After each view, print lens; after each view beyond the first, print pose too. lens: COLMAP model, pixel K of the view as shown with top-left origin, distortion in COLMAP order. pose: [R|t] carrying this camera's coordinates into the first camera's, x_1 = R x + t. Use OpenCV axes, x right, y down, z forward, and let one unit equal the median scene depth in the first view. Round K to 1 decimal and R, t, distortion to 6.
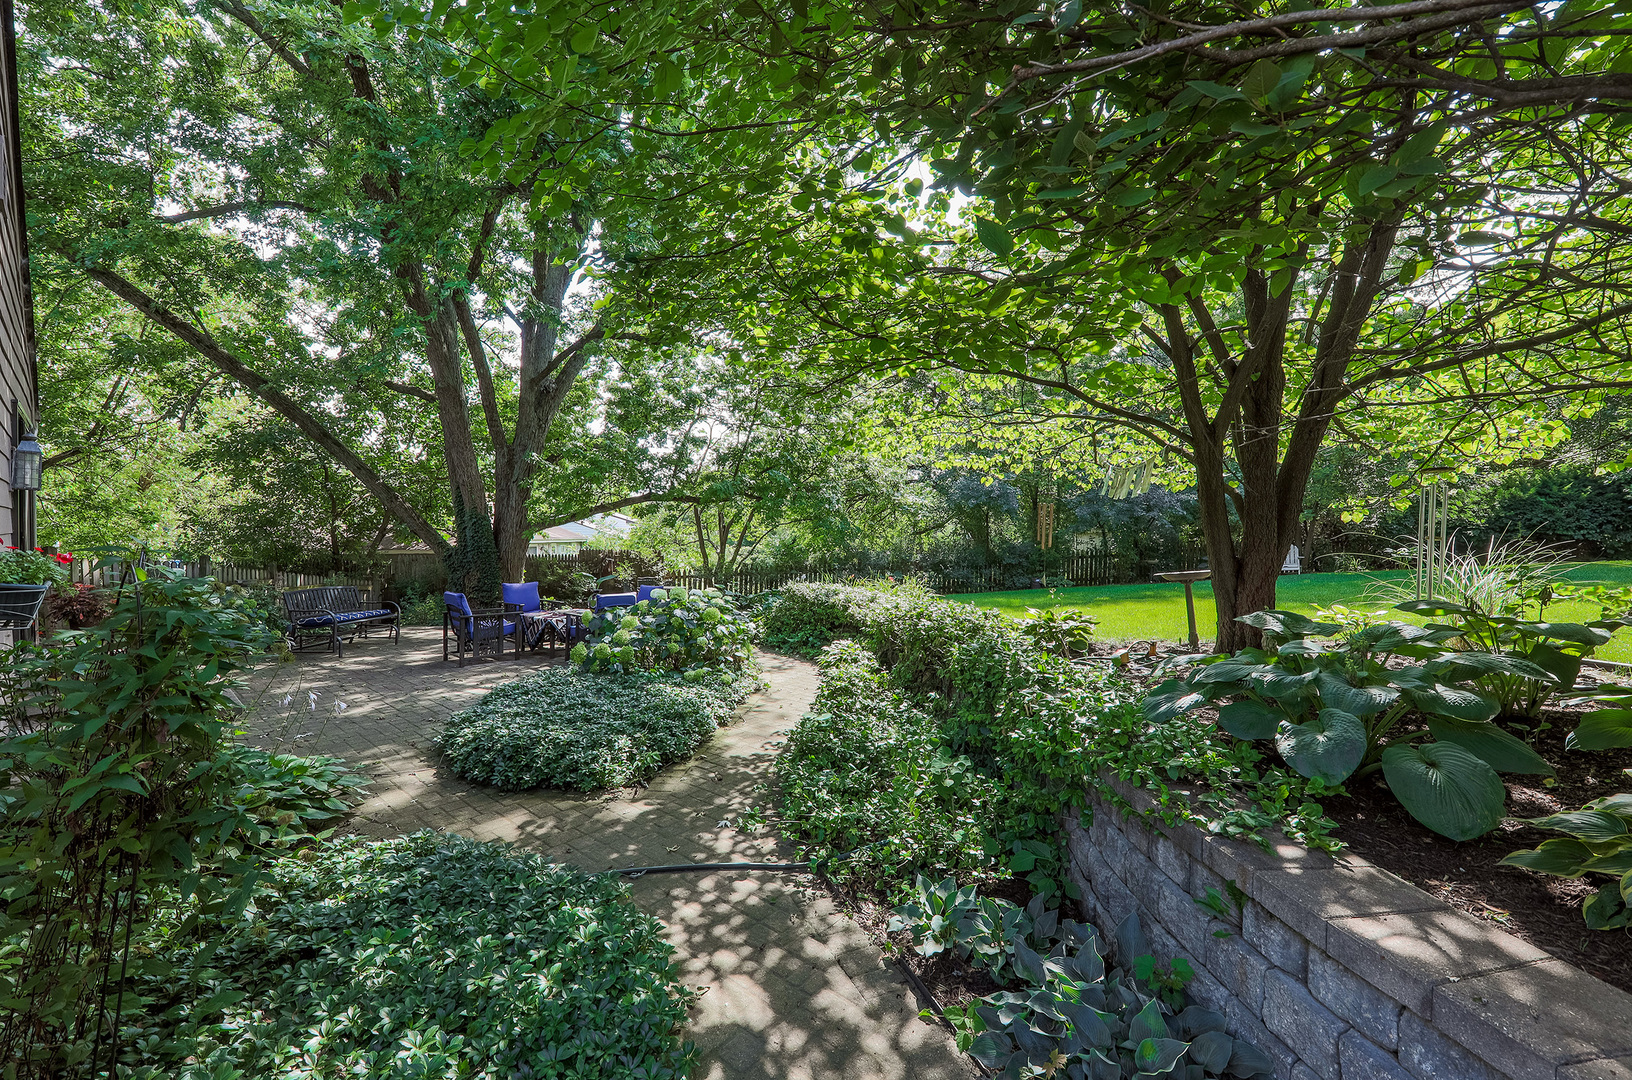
lens RADIAL K [[559.3, 0, 818.1], [0, 559.3, 546.2], [0, 0, 1]] dist [0.008603, -0.000778]
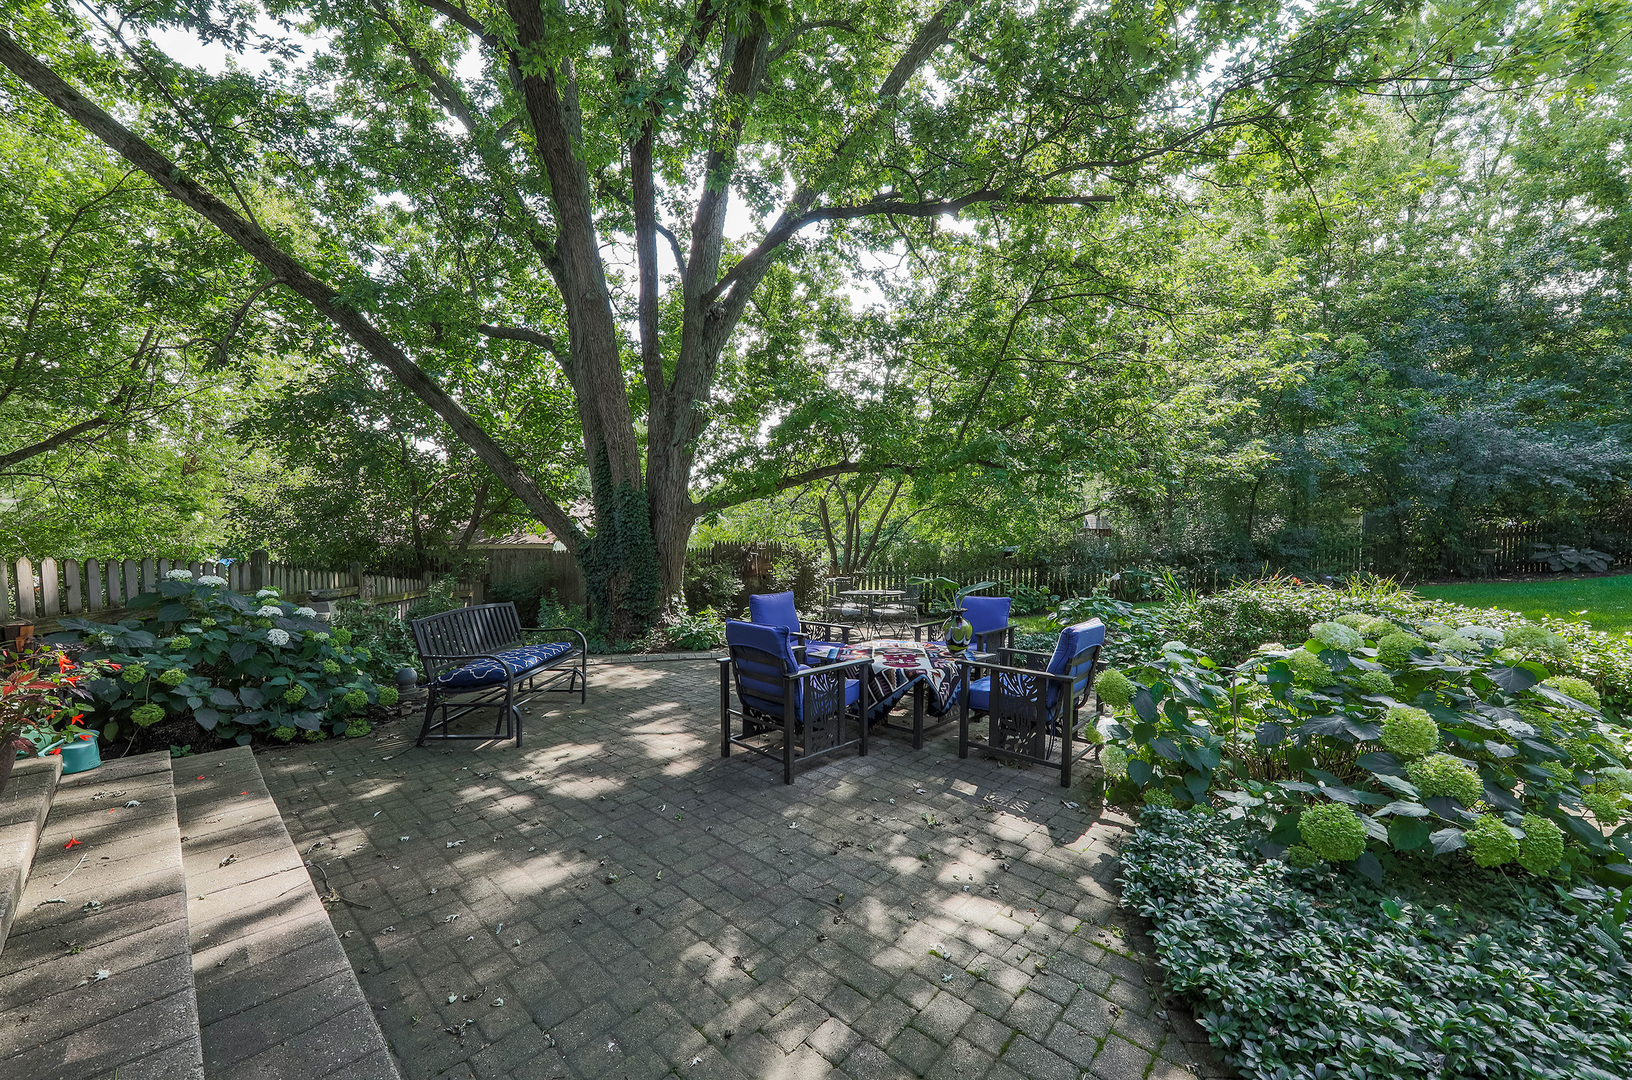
lens RADIAL K [[559.3, 0, 814.4], [0, 559.3, 542.9], [0, 0, 1]] dist [0.008603, -0.000778]
pose [[0.999092, -0.008856, -0.041667, -0.286134], [0.009426, 0.999865, 0.013491, -0.000924], [0.041542, -0.013872, 0.999040, 0.254353]]
